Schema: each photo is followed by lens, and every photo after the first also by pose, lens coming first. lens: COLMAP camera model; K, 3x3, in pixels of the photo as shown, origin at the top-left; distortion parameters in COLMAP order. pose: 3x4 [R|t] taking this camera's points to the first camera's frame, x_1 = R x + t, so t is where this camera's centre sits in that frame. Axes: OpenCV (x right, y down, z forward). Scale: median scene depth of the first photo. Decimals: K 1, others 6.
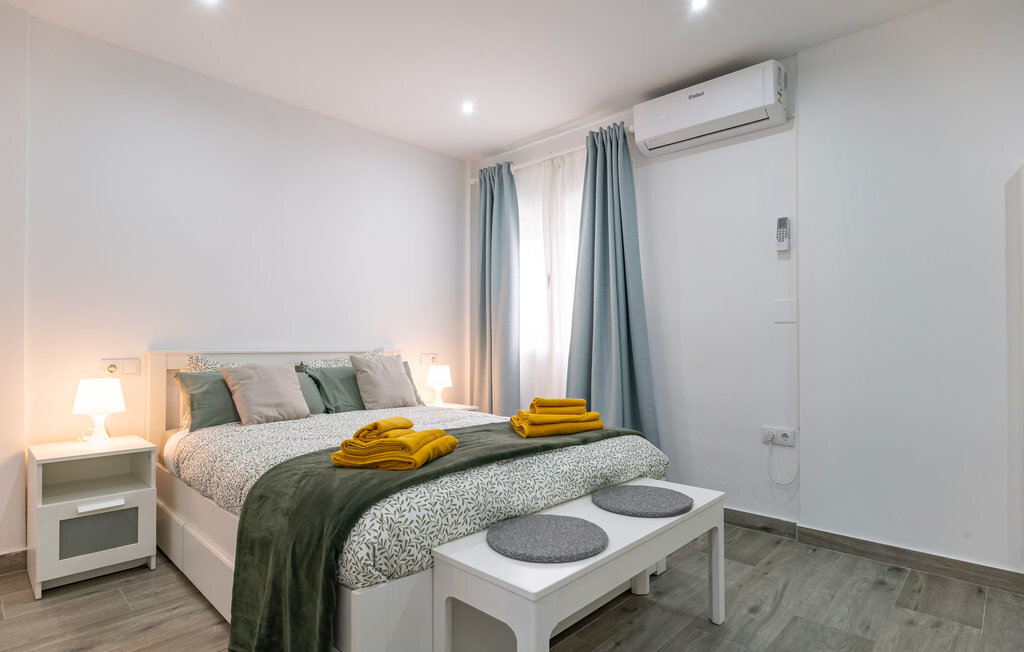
lens RADIAL K [[531.3, 0, 522.5], [0, 531.3, 321.8], [0, 0, 1]] dist [-0.001855, -0.000107]
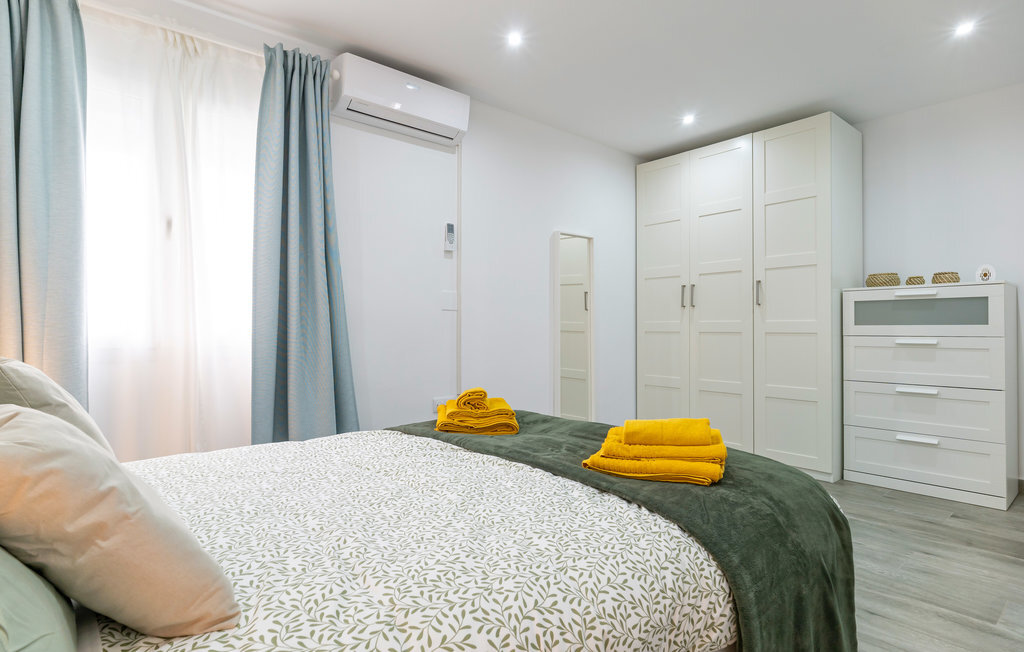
lens RADIAL K [[531.3, 0, 522.5], [0, 531.3, 321.8], [0, 0, 1]] dist [-0.001855, -0.000107]
pose [[0.103693, 0.016142, 0.994478, -0.695792], [-0.029370, 0.999482, -0.013161, 0.039208], [-0.994176, -0.027844, 0.104114, 0.697757]]
